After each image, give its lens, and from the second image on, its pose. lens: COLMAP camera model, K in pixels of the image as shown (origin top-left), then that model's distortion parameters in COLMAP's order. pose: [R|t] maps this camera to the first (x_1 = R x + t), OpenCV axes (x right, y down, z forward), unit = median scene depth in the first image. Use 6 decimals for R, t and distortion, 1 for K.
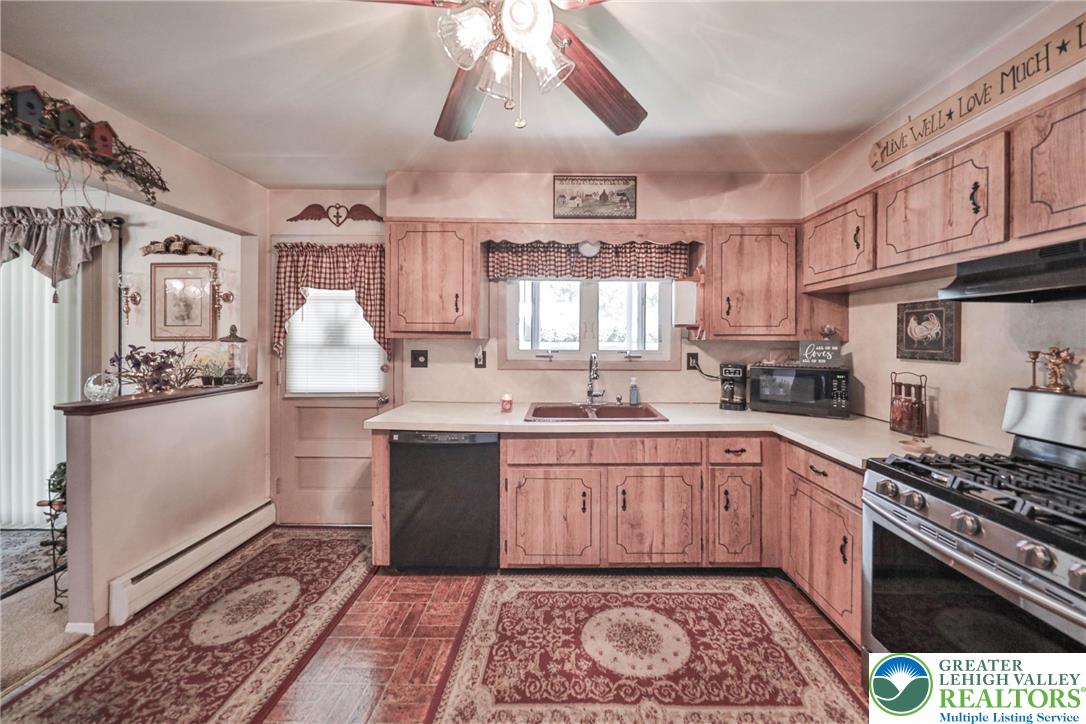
lens RADIAL K [[380.7, 0, 579.4], [0, 380.7, 337.1], [0, 0, 1]] dist [0.002241, -0.003602]
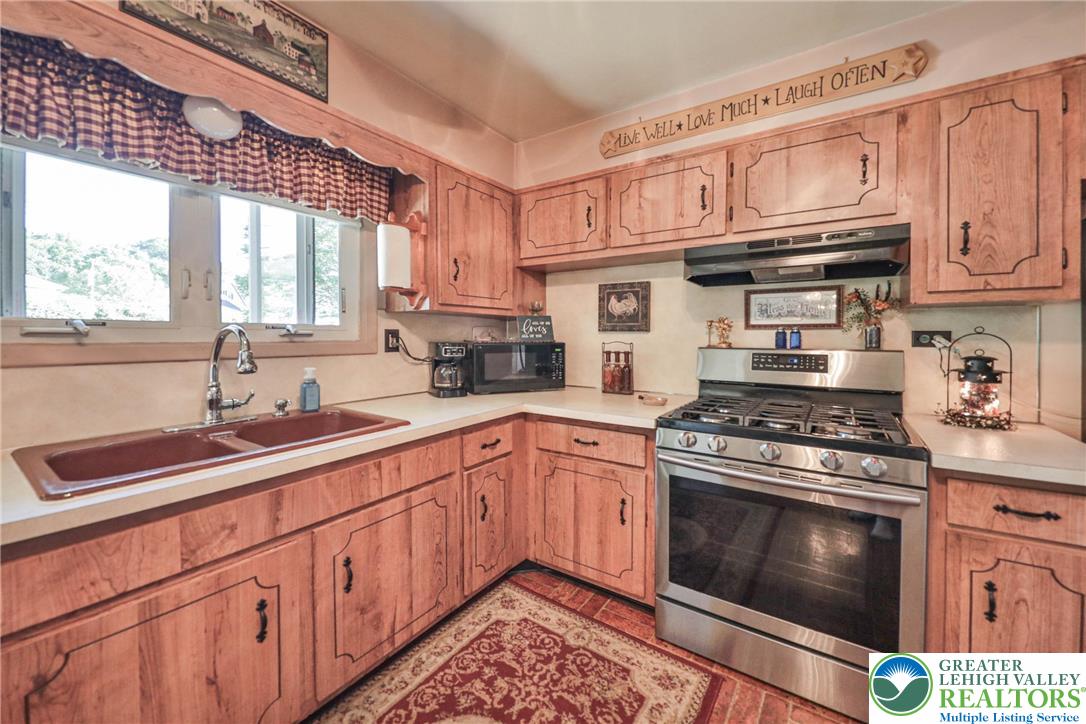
lens RADIAL K [[380.7, 0, 579.4], [0, 380.7, 337.1], [0, 0, 1]] dist [0.002241, -0.003602]
pose [[0.564828, -0.006796, 0.825181, -0.156250], [-0.014588, 0.999728, 0.018219, 0.053264], [-0.825080, -0.022328, 0.564575, 0.392224]]
